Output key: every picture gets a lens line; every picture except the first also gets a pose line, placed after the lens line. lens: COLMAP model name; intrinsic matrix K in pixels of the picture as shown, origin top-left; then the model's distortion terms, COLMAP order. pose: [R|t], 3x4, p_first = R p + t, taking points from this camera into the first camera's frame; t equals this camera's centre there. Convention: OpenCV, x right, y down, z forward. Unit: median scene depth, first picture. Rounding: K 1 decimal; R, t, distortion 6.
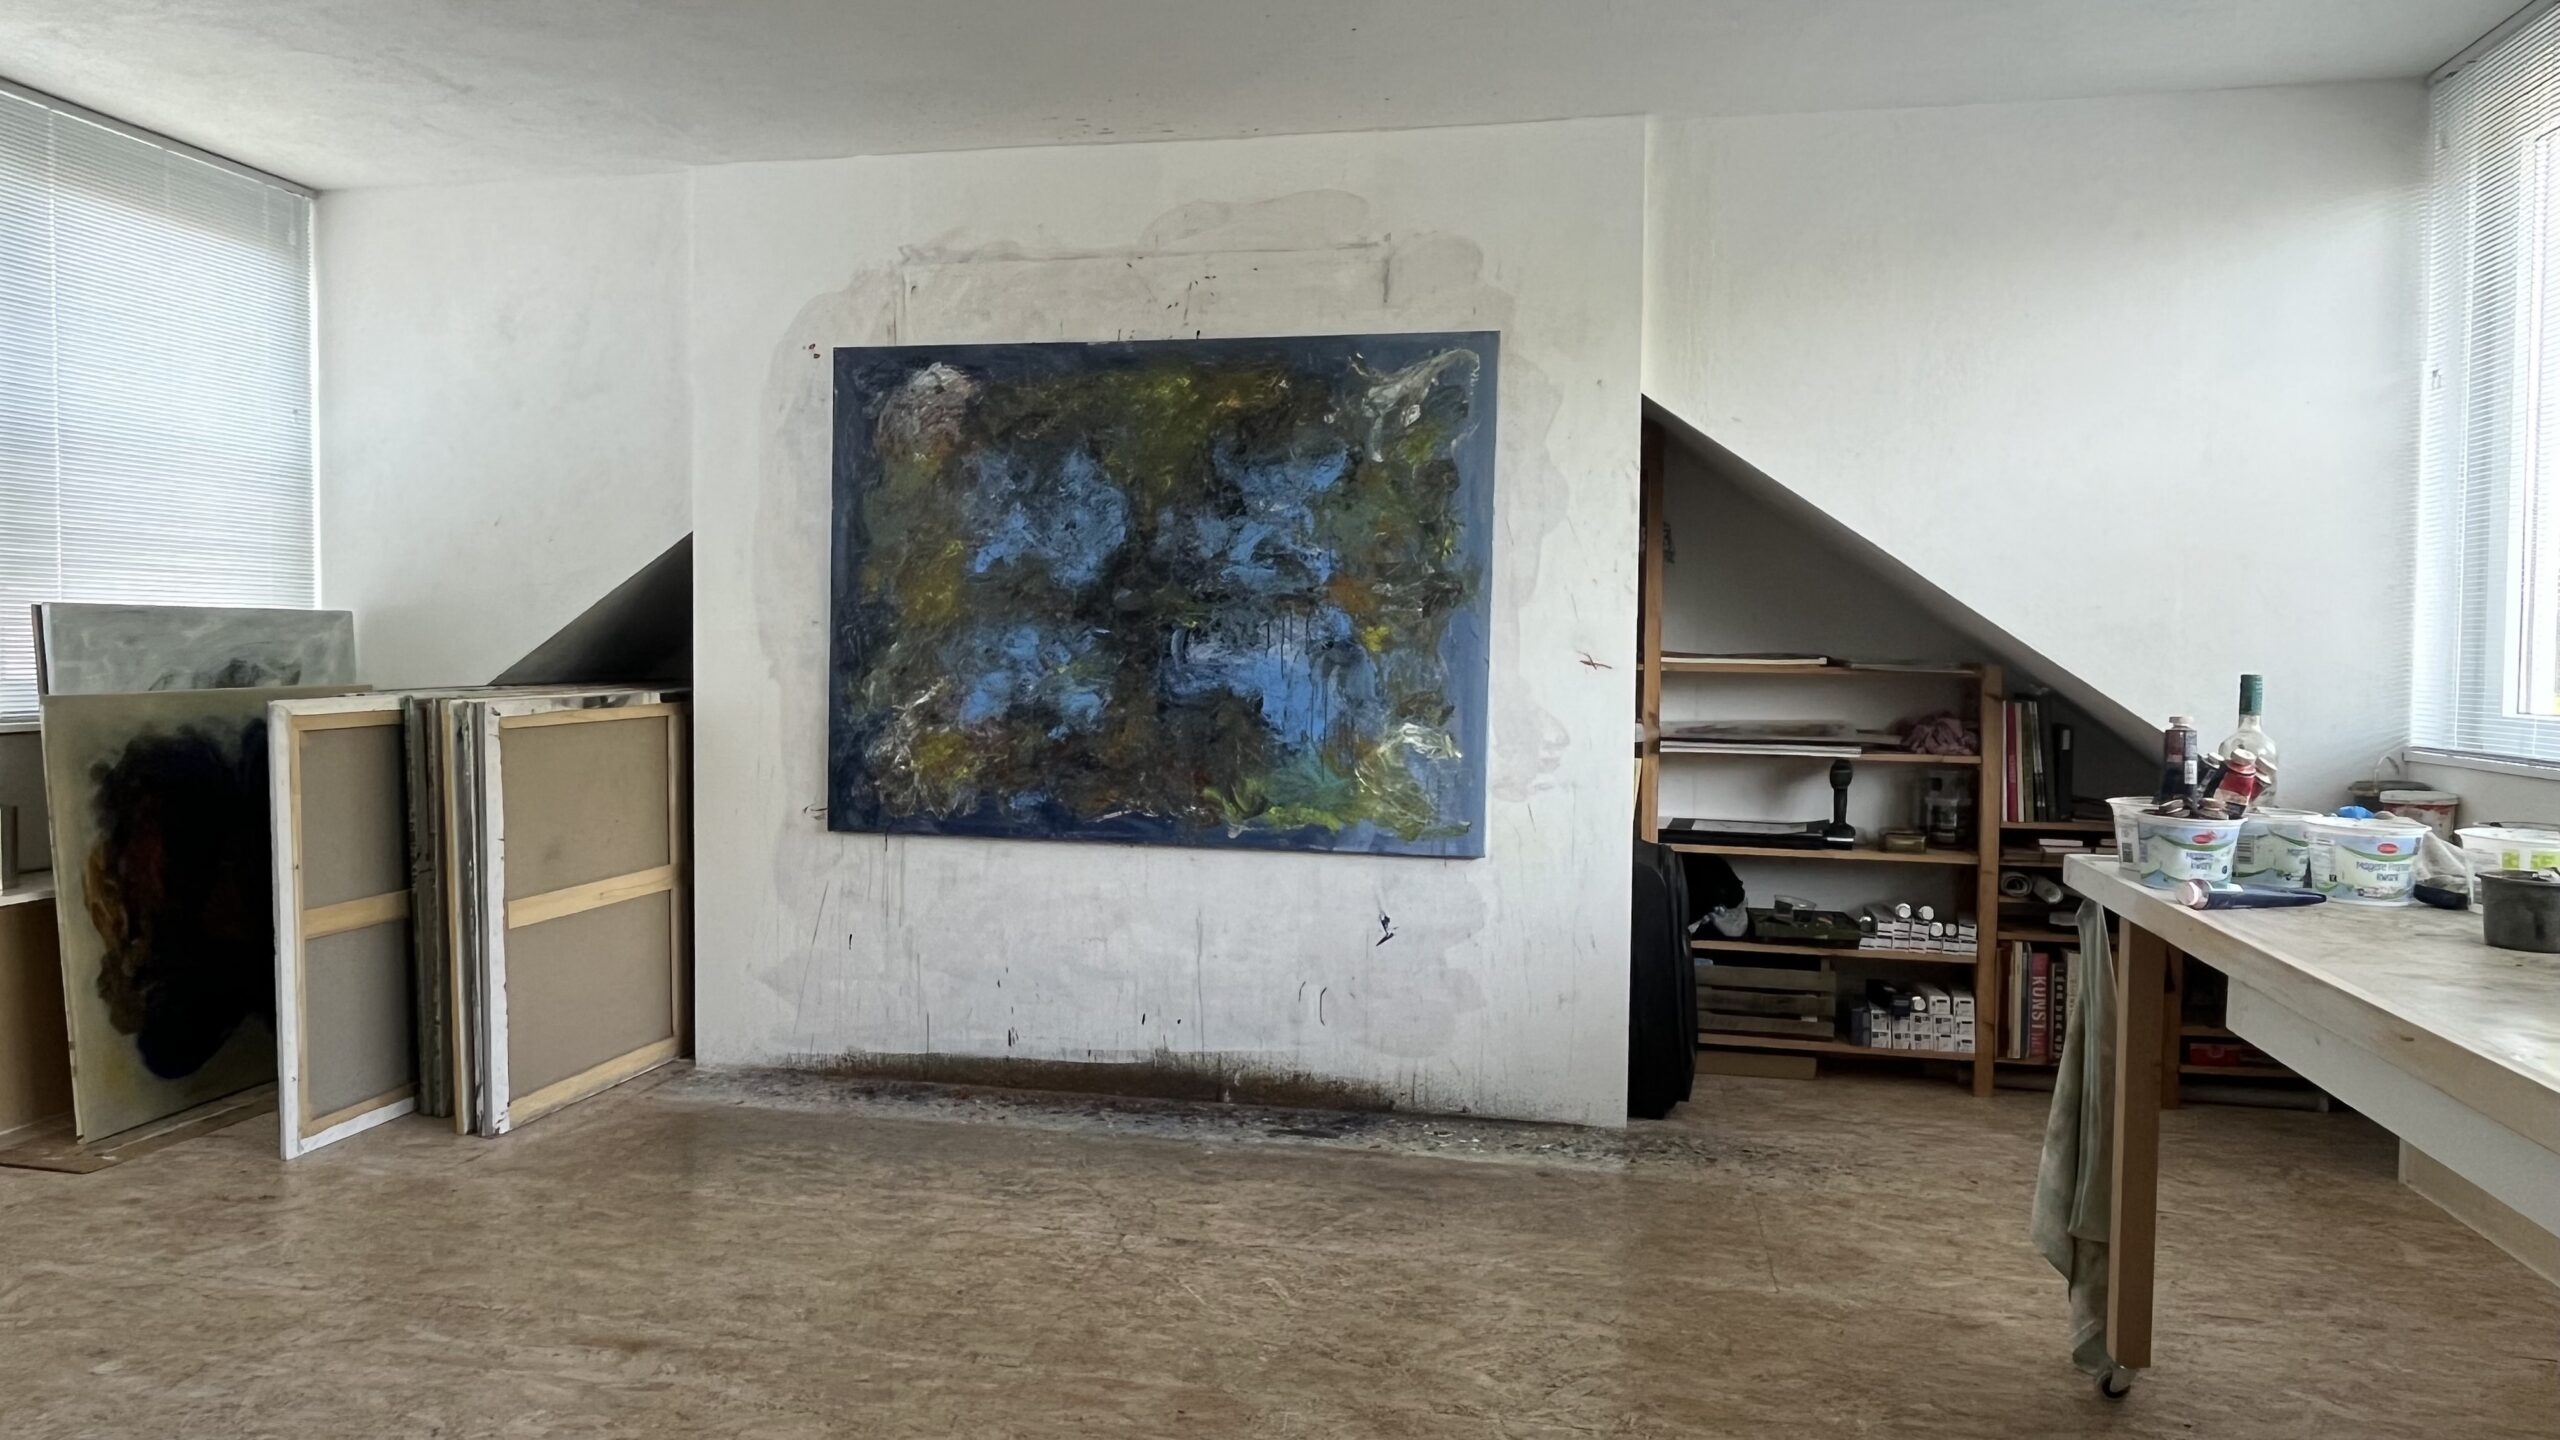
lens RADIAL K [[1609.6, 0, 1266.5], [0, 1609.6, 716.4], [0, 0, 1]] dist [-0.003835, -0.002121]
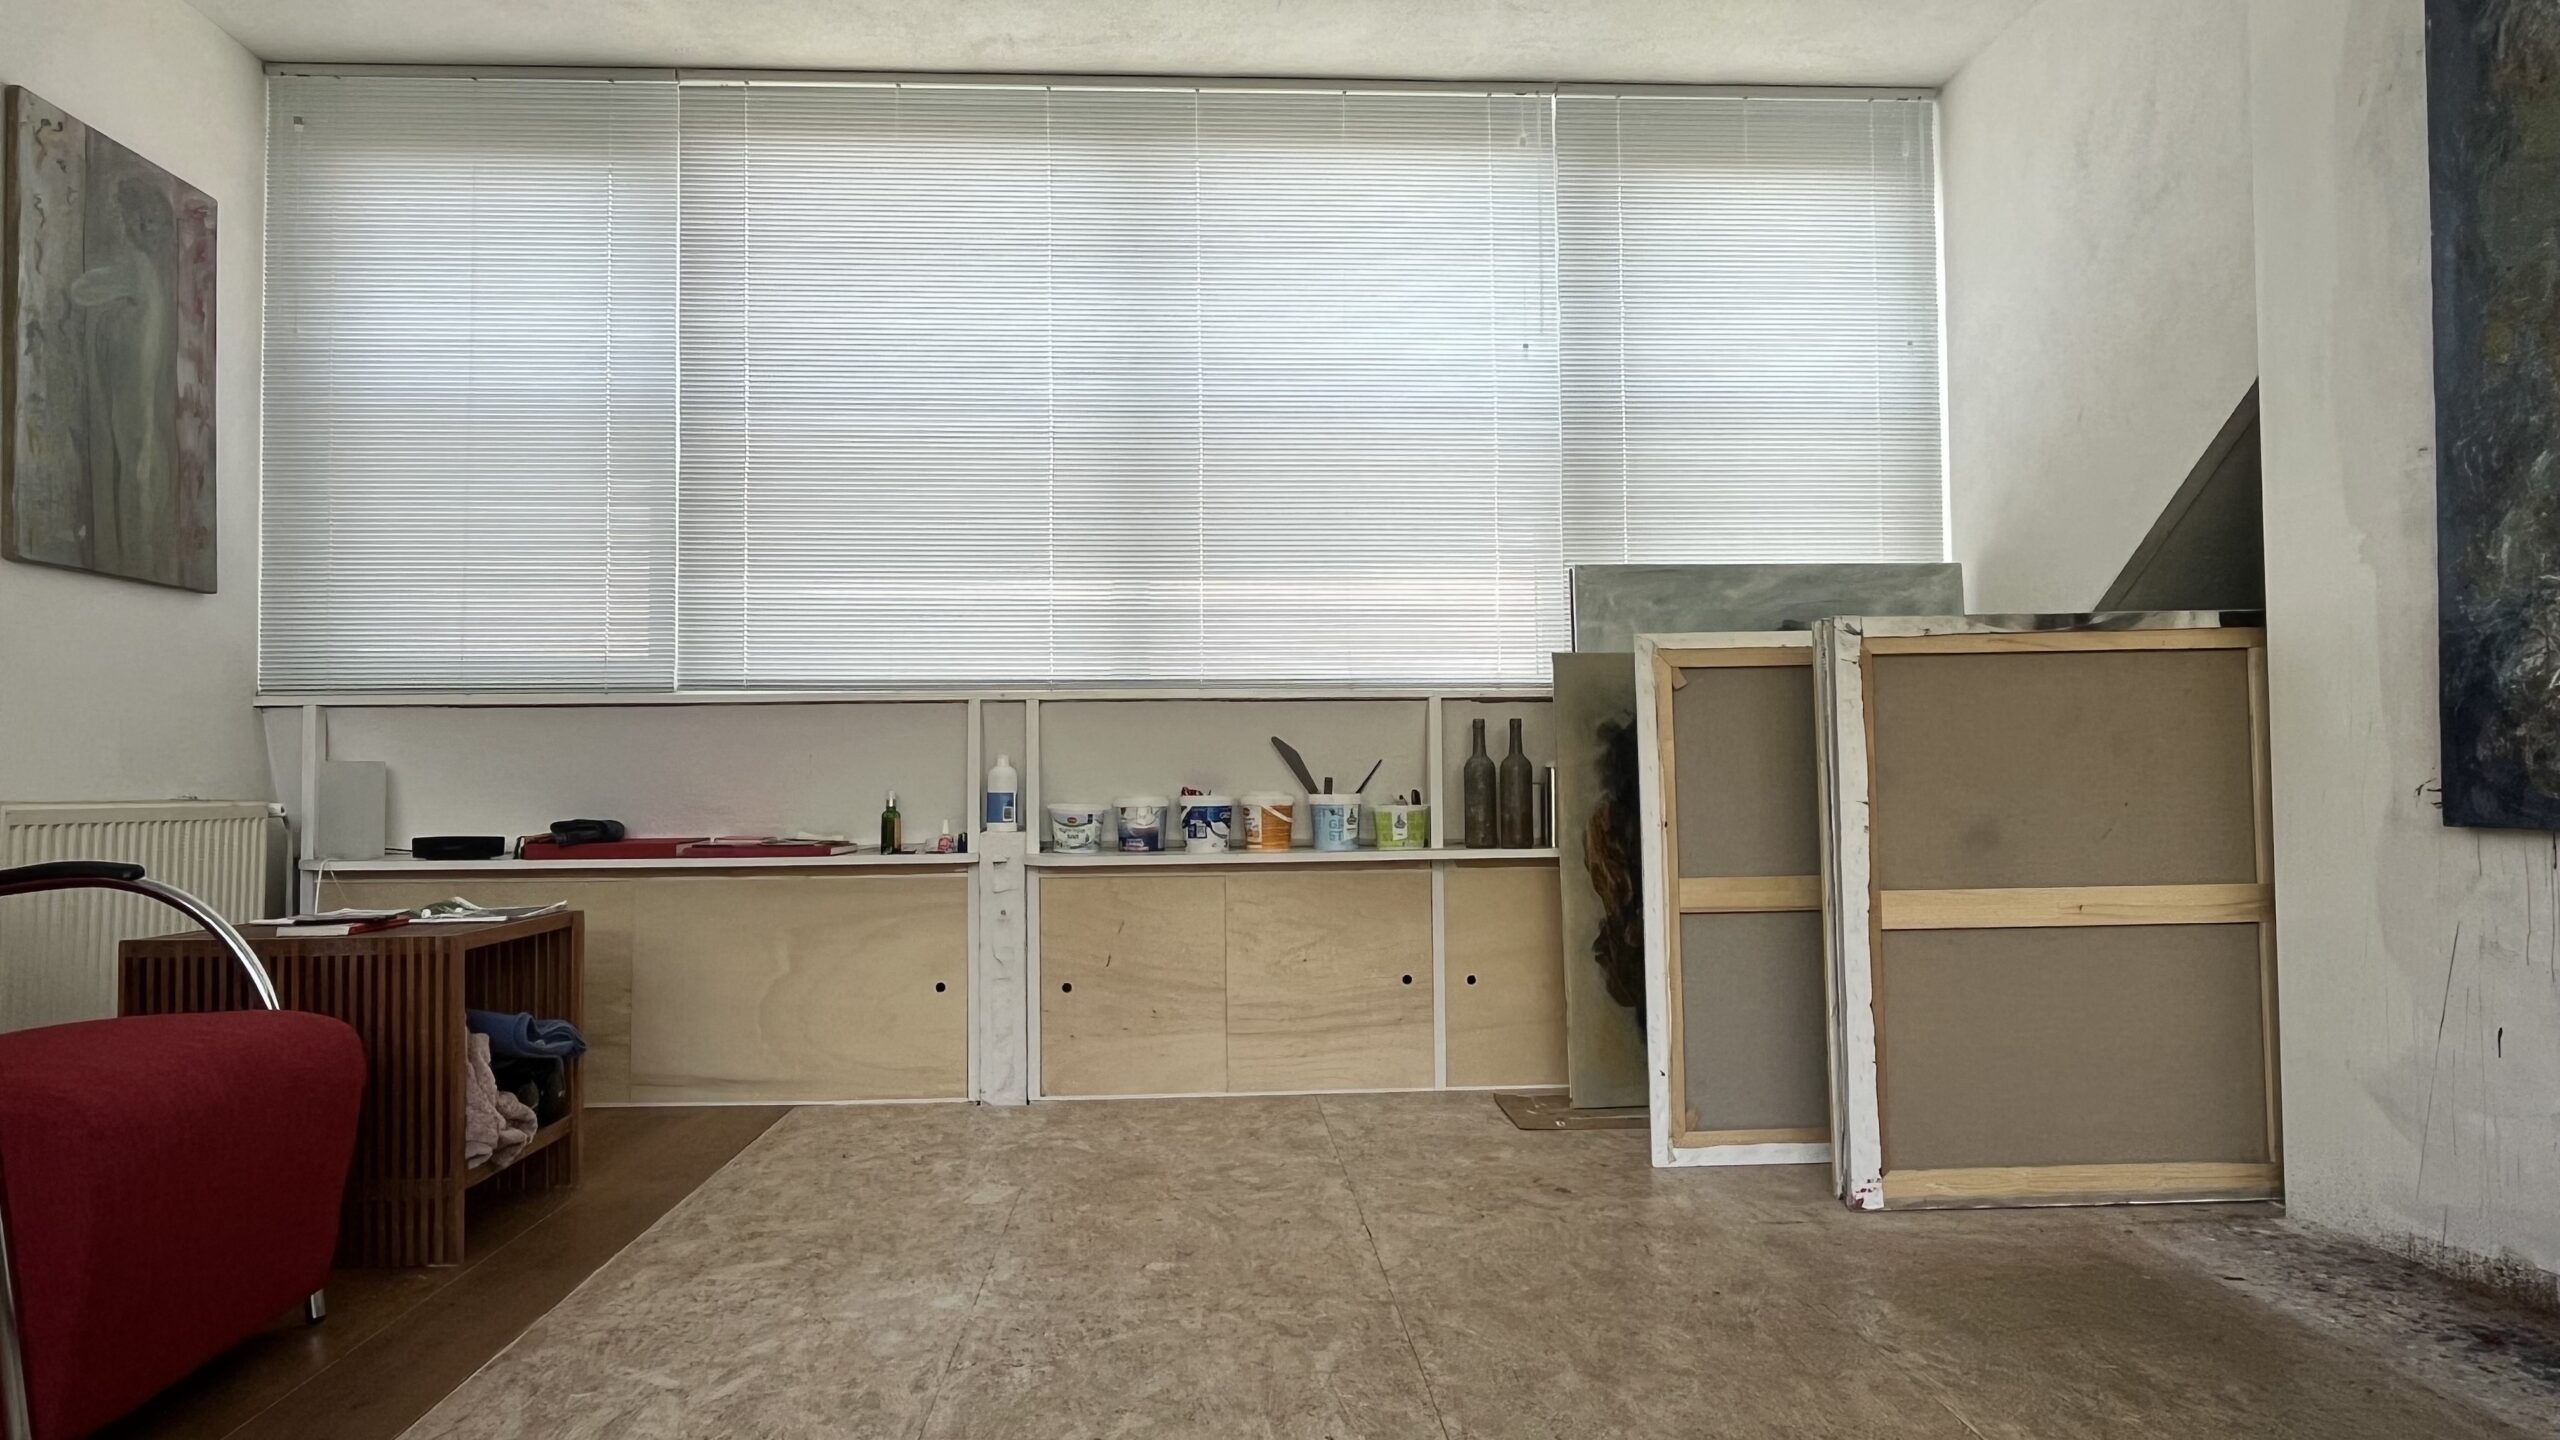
lens RADIAL K [[1609.6, 0, 1266.5], [0, 1609.6, 716.4], [0, 0, 1]] dist [-0.003835, -0.002121]
pose [[0.250168, -0.047867, -0.967018, 0.160262], [-0.029068, 0.997956, -0.056918, 0.081648], [0.967766, 0.042349, 0.248265, 0.516443]]
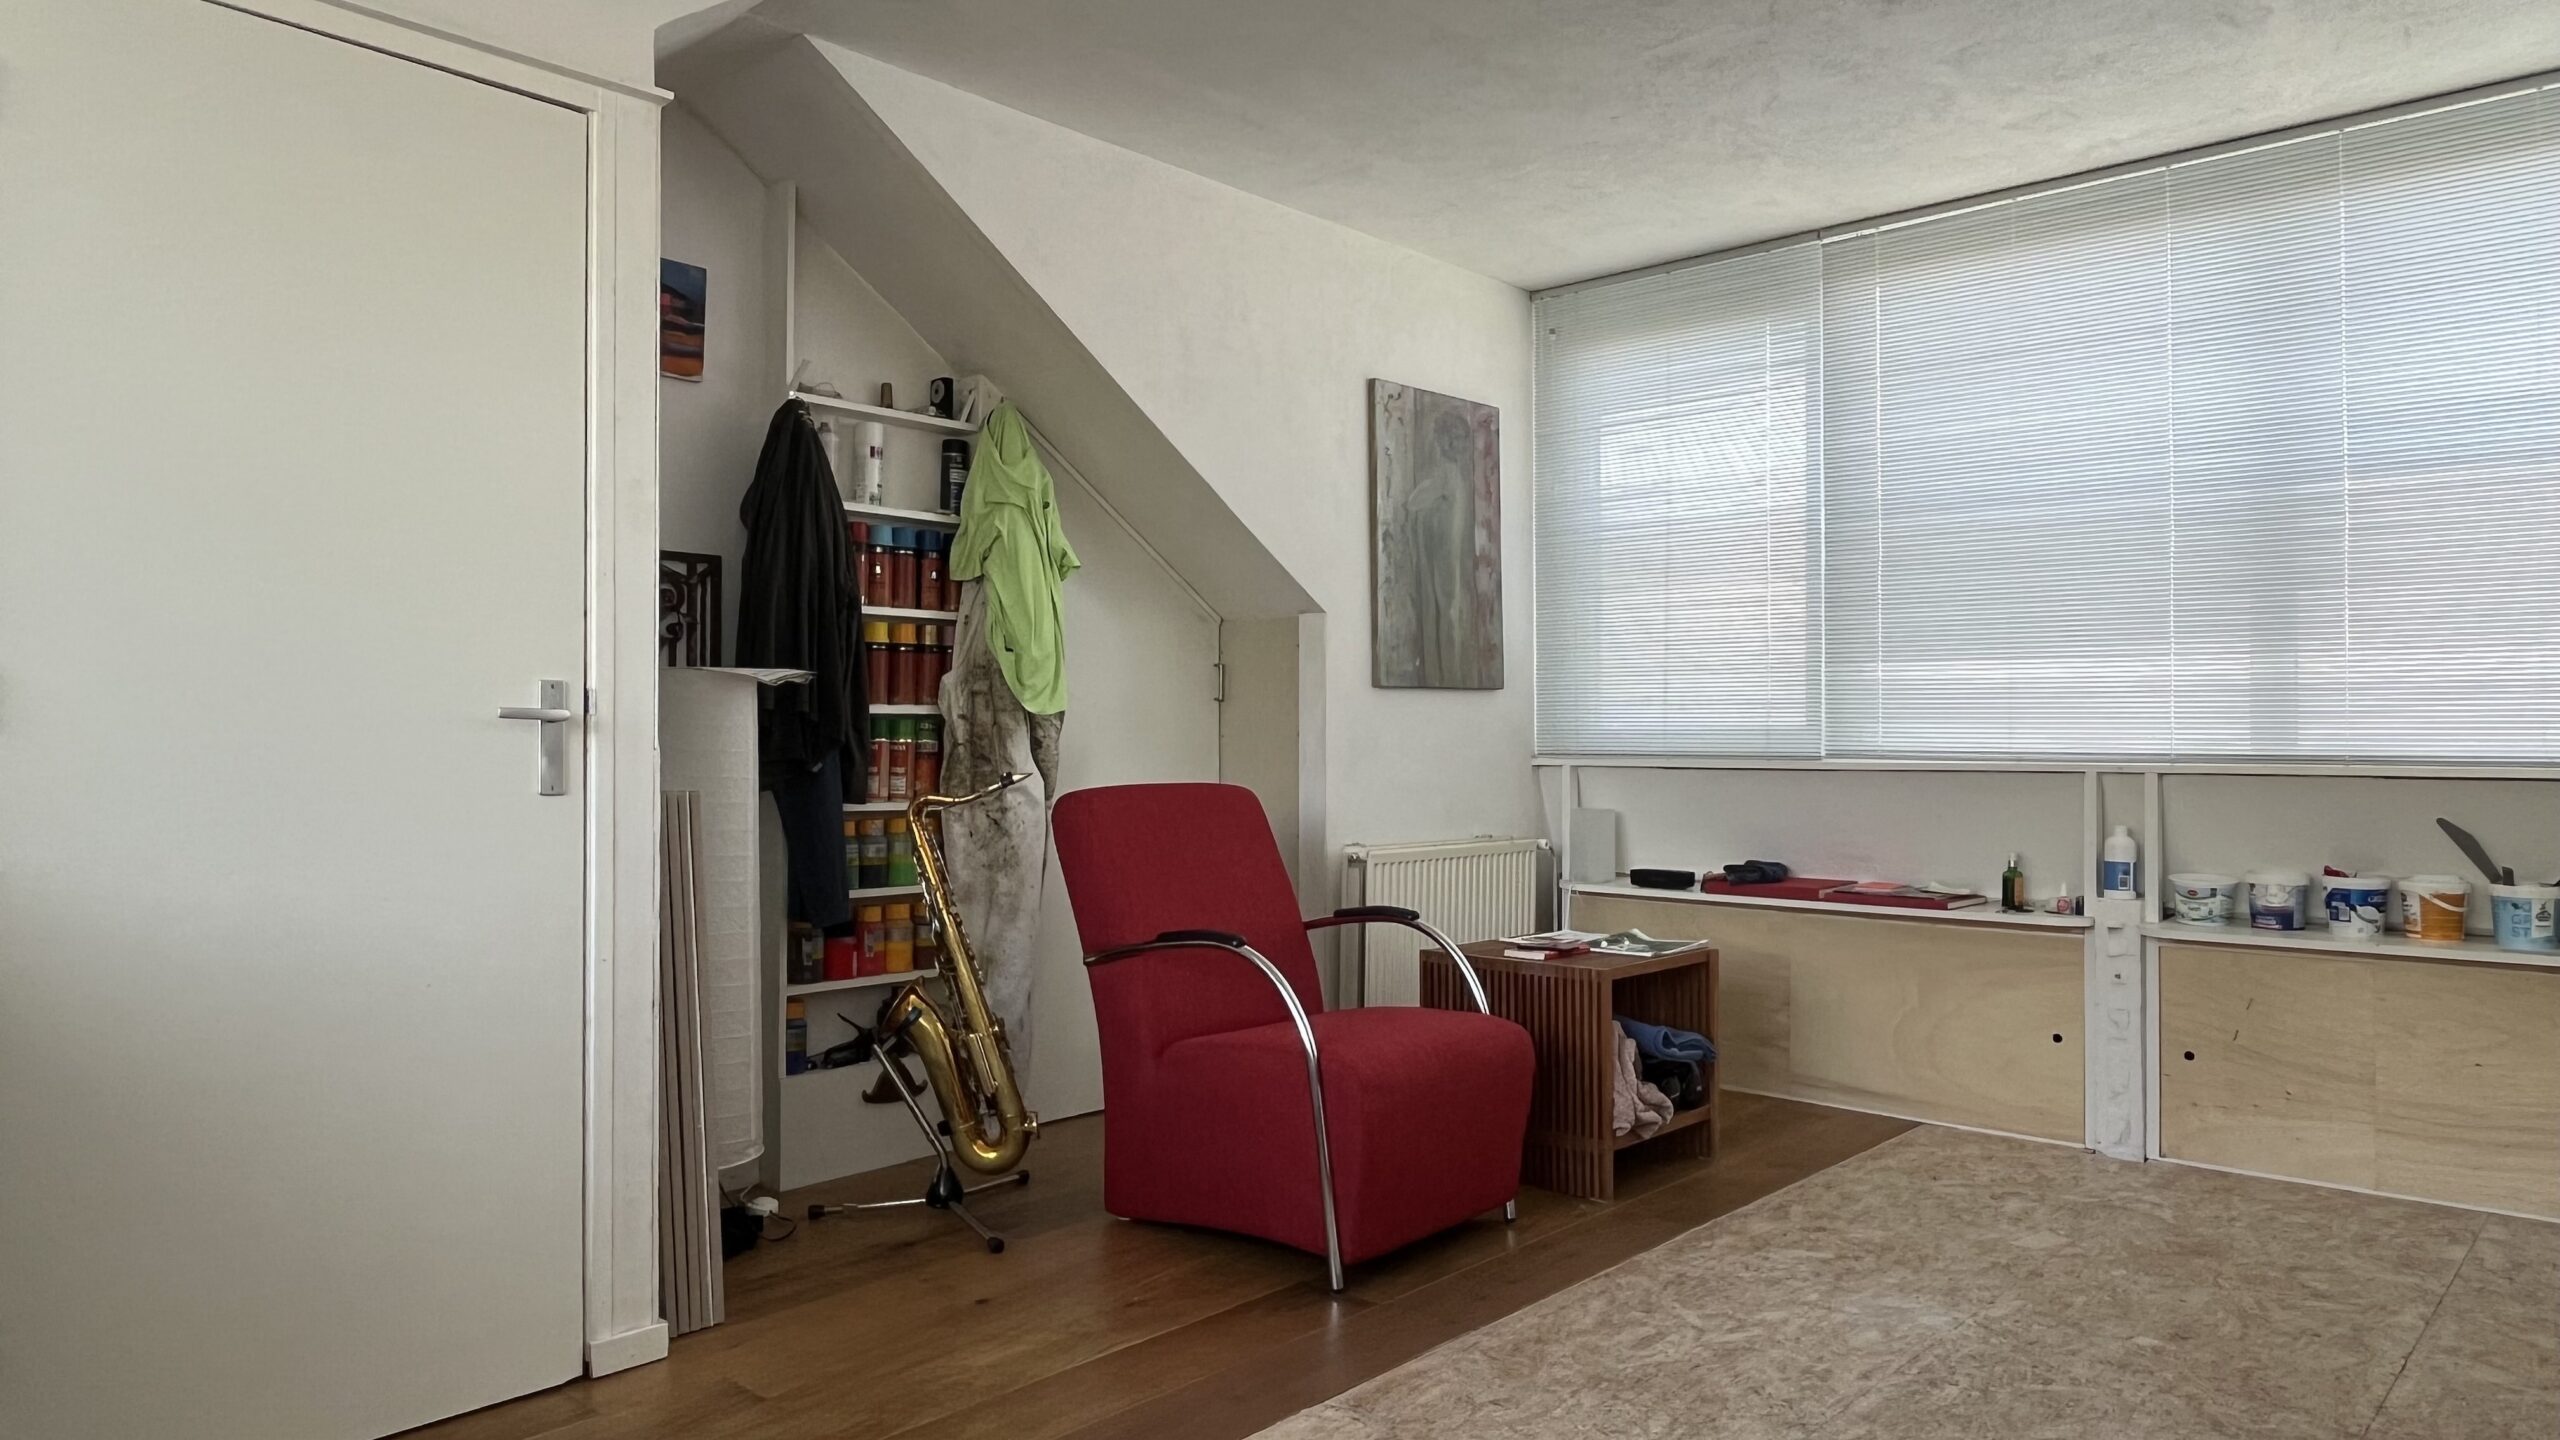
lens RADIAL K [[1609.6, 0, 1266.5], [0, 1609.6, 716.4], [0, 0, 1]] dist [-0.003835, -0.002121]
pose [[-0.521047, -0.017852, -0.853341, 0.324518], [-0.039563, 0.999212, 0.003253, 0.005409], [0.852611, 0.035456, -0.521343, 0.667879]]
